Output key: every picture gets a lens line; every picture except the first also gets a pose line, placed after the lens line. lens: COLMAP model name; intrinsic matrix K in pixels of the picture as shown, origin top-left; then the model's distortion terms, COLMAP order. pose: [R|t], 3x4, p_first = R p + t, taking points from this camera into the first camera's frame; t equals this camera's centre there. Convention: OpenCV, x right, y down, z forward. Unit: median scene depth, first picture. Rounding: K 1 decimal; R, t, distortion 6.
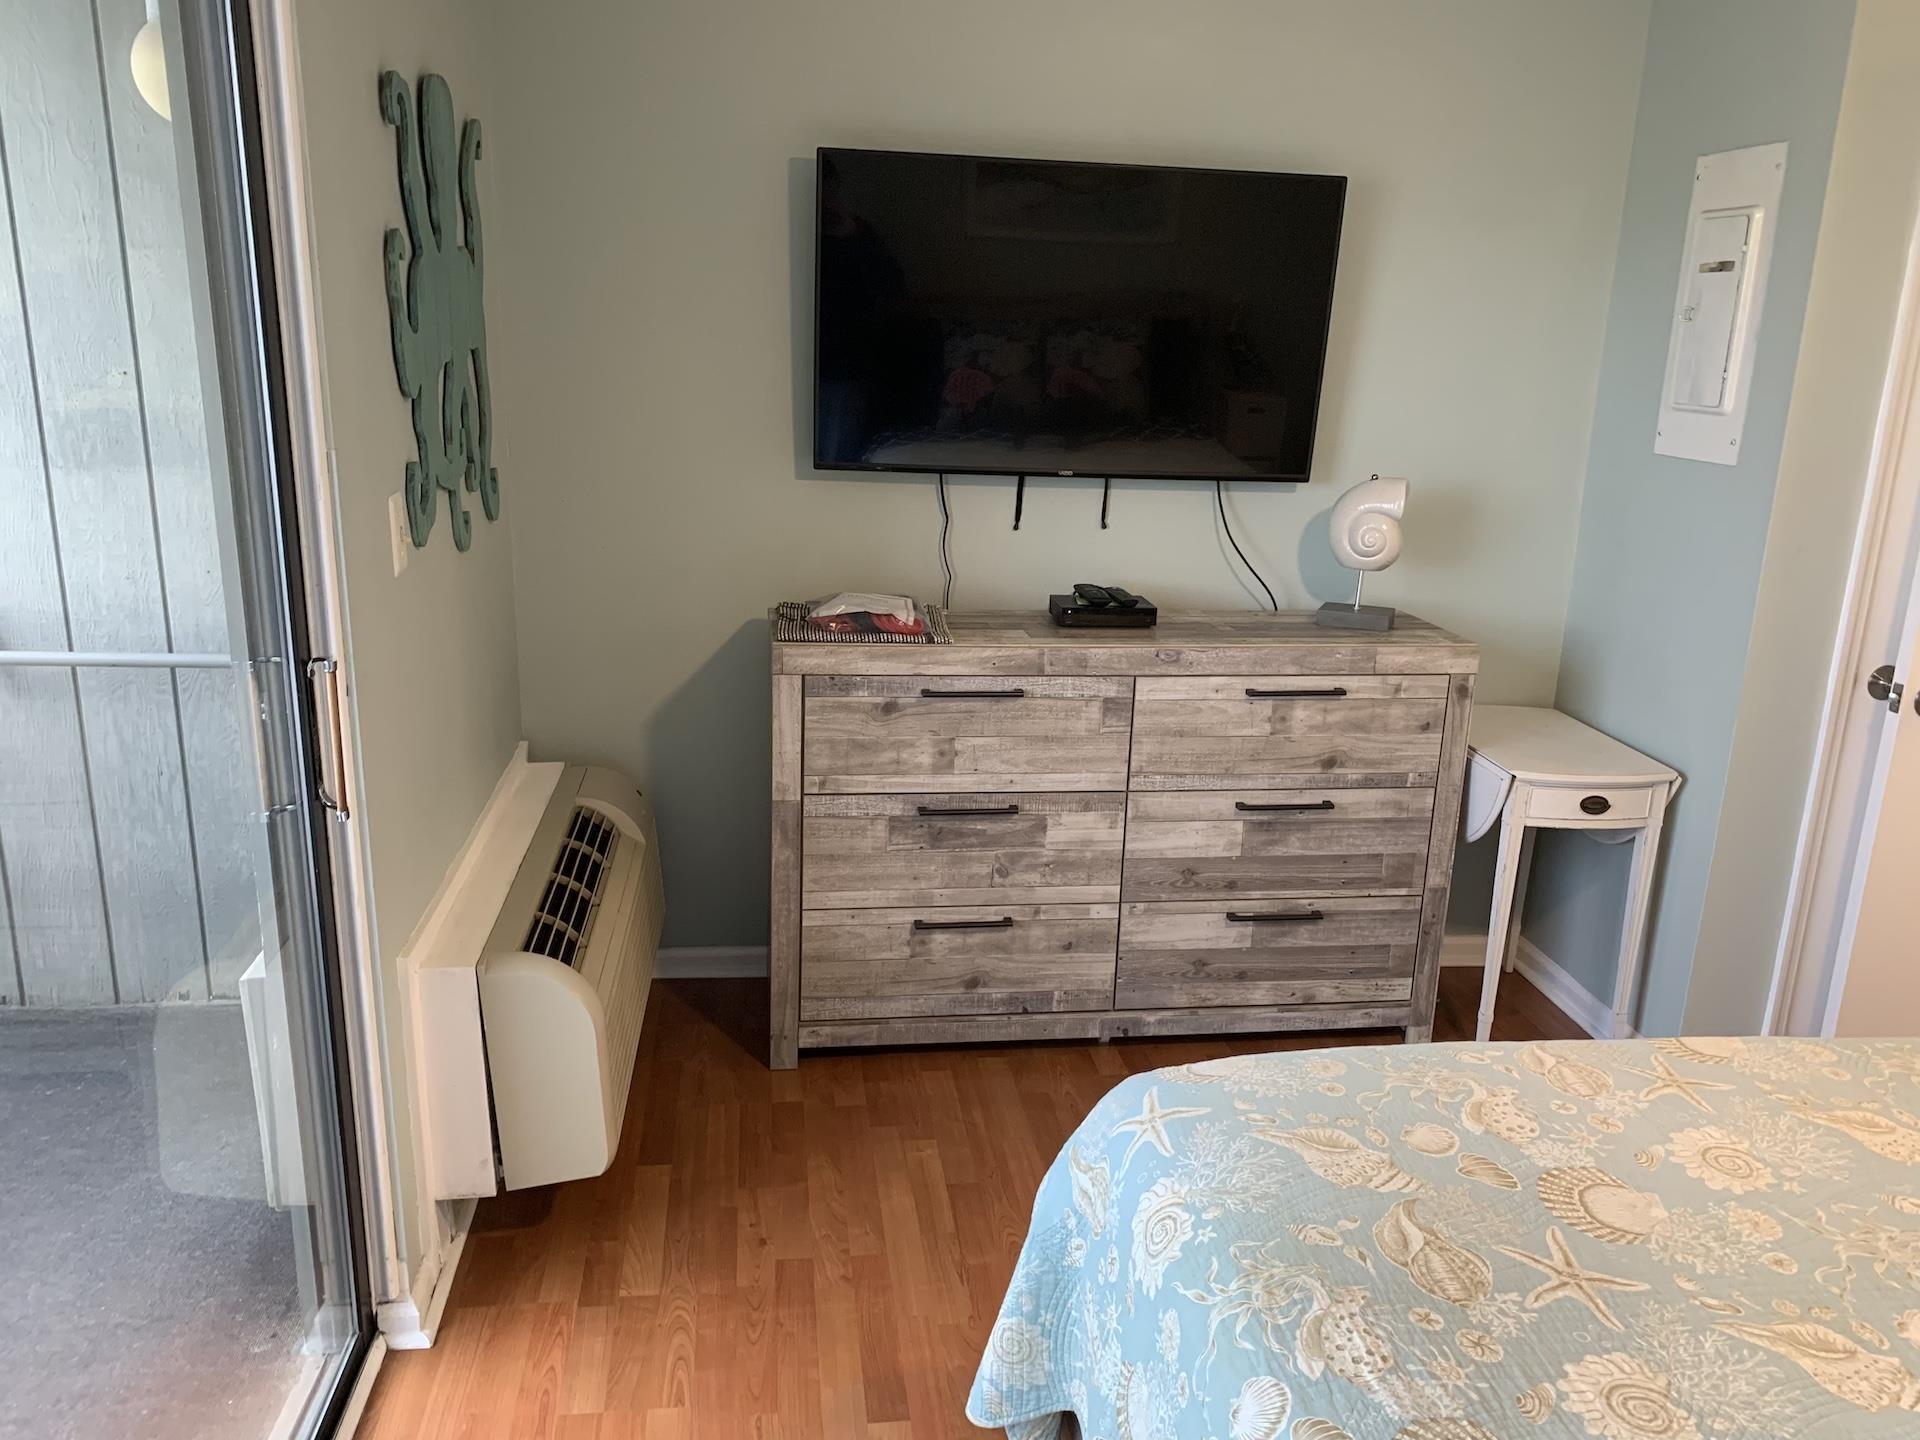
lens RADIAL K [[1465.2, 0, 933.9], [0, 1465.2, 678.6], [0, 0, 1]] dist [0.032406, -0.046444]
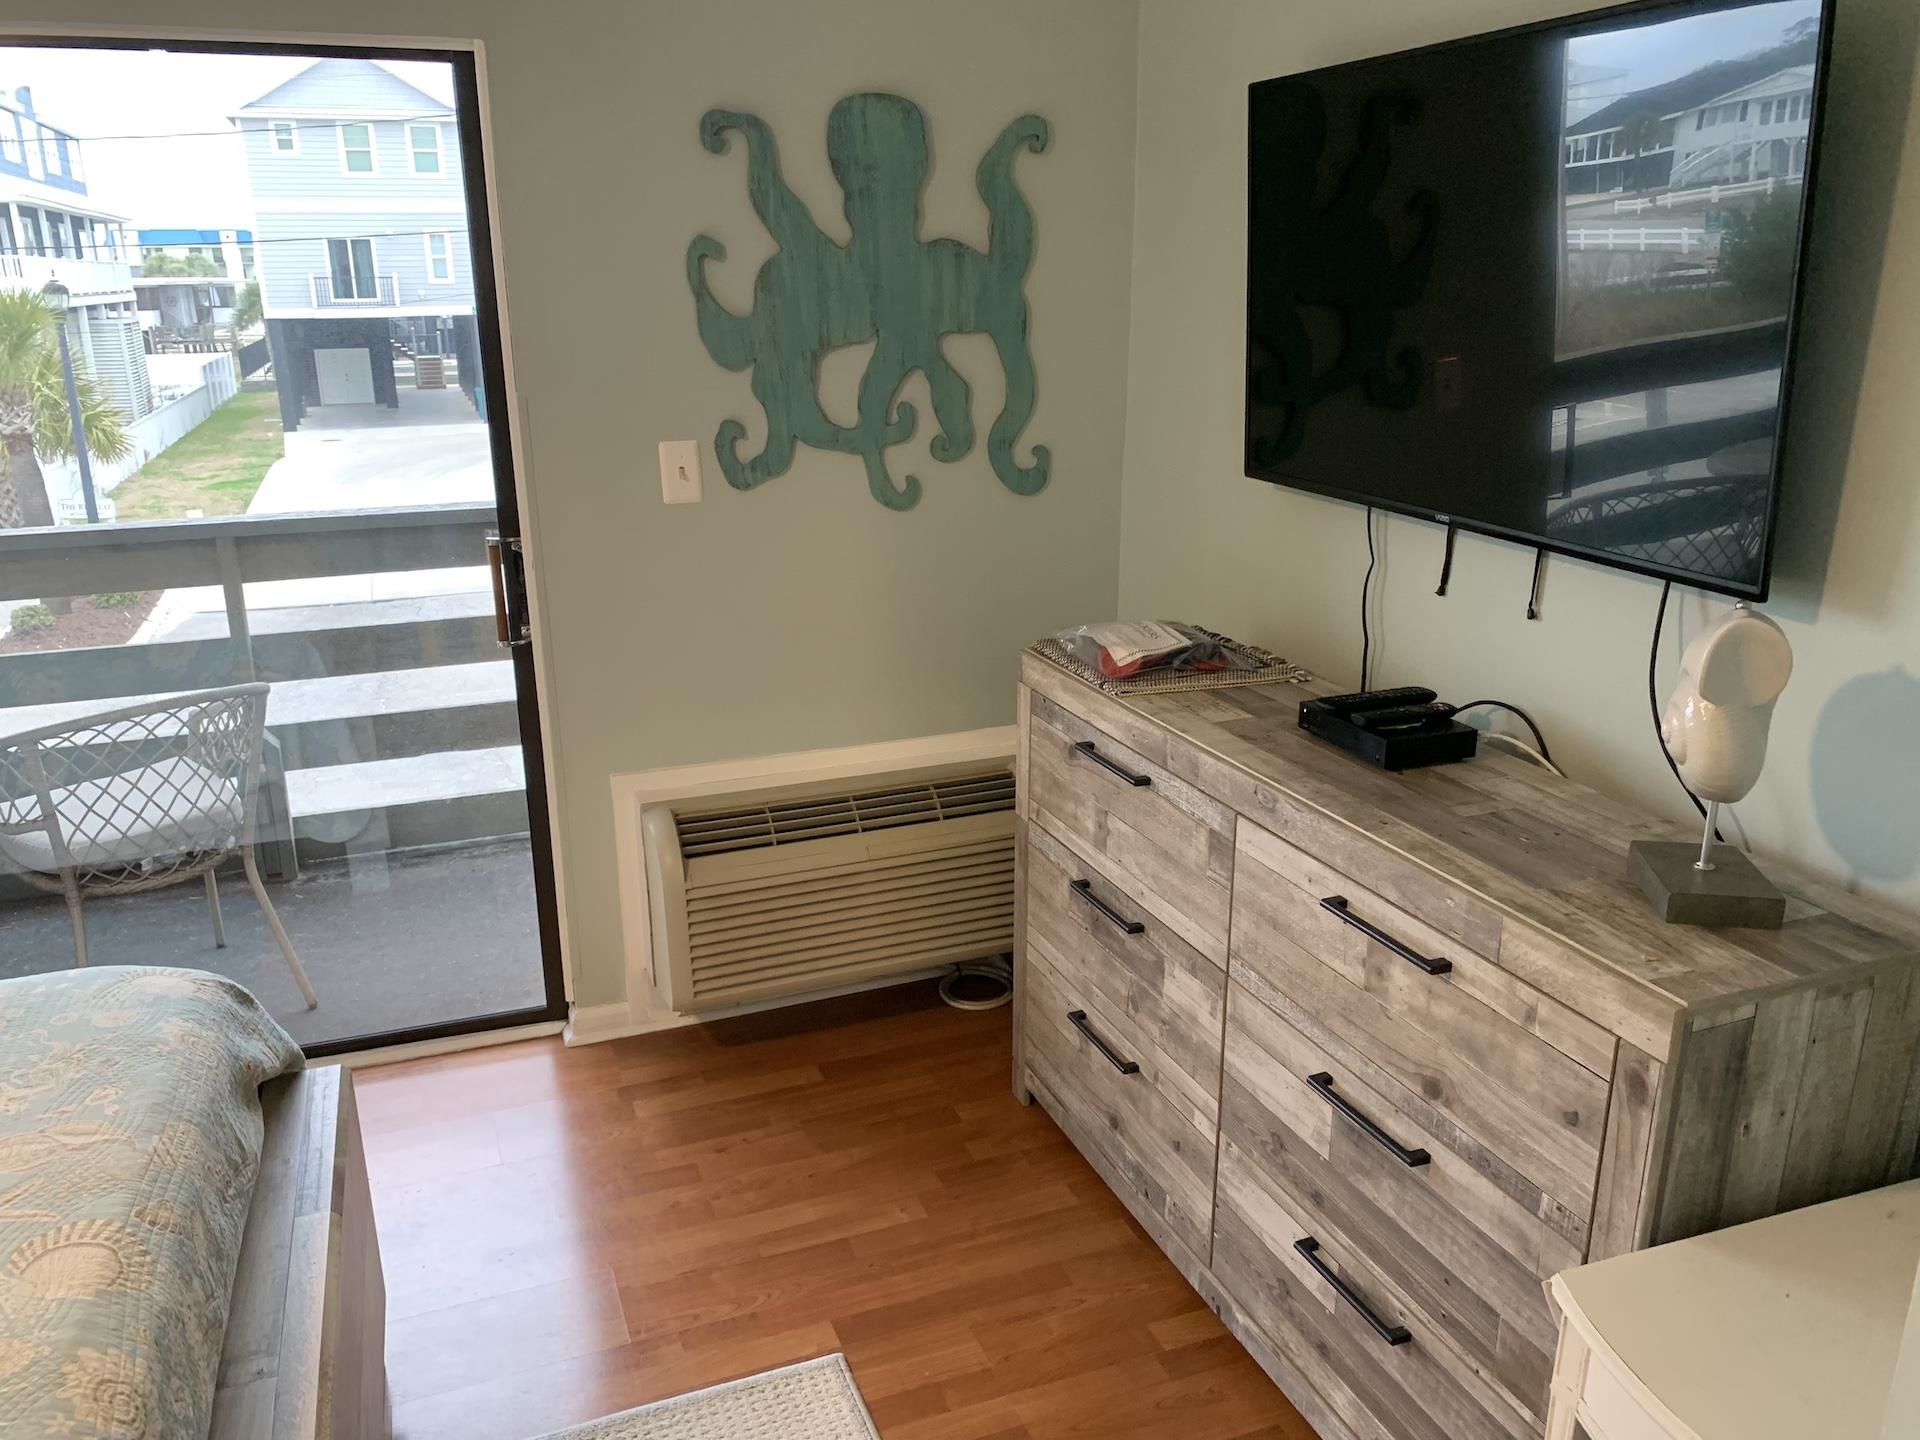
lens RADIAL K [[1465.2, 0, 952.7], [0, 1465.2, 723.0], [0, 0, 1]] dist [0.032406, -0.046444]
pose [[0.244977, 0.252847, -0.935978, 0.710021], [-0.218033, 0.955034, 0.200928, -0.144731], [0.944695, 0.154851, 0.289090, 0.657487]]
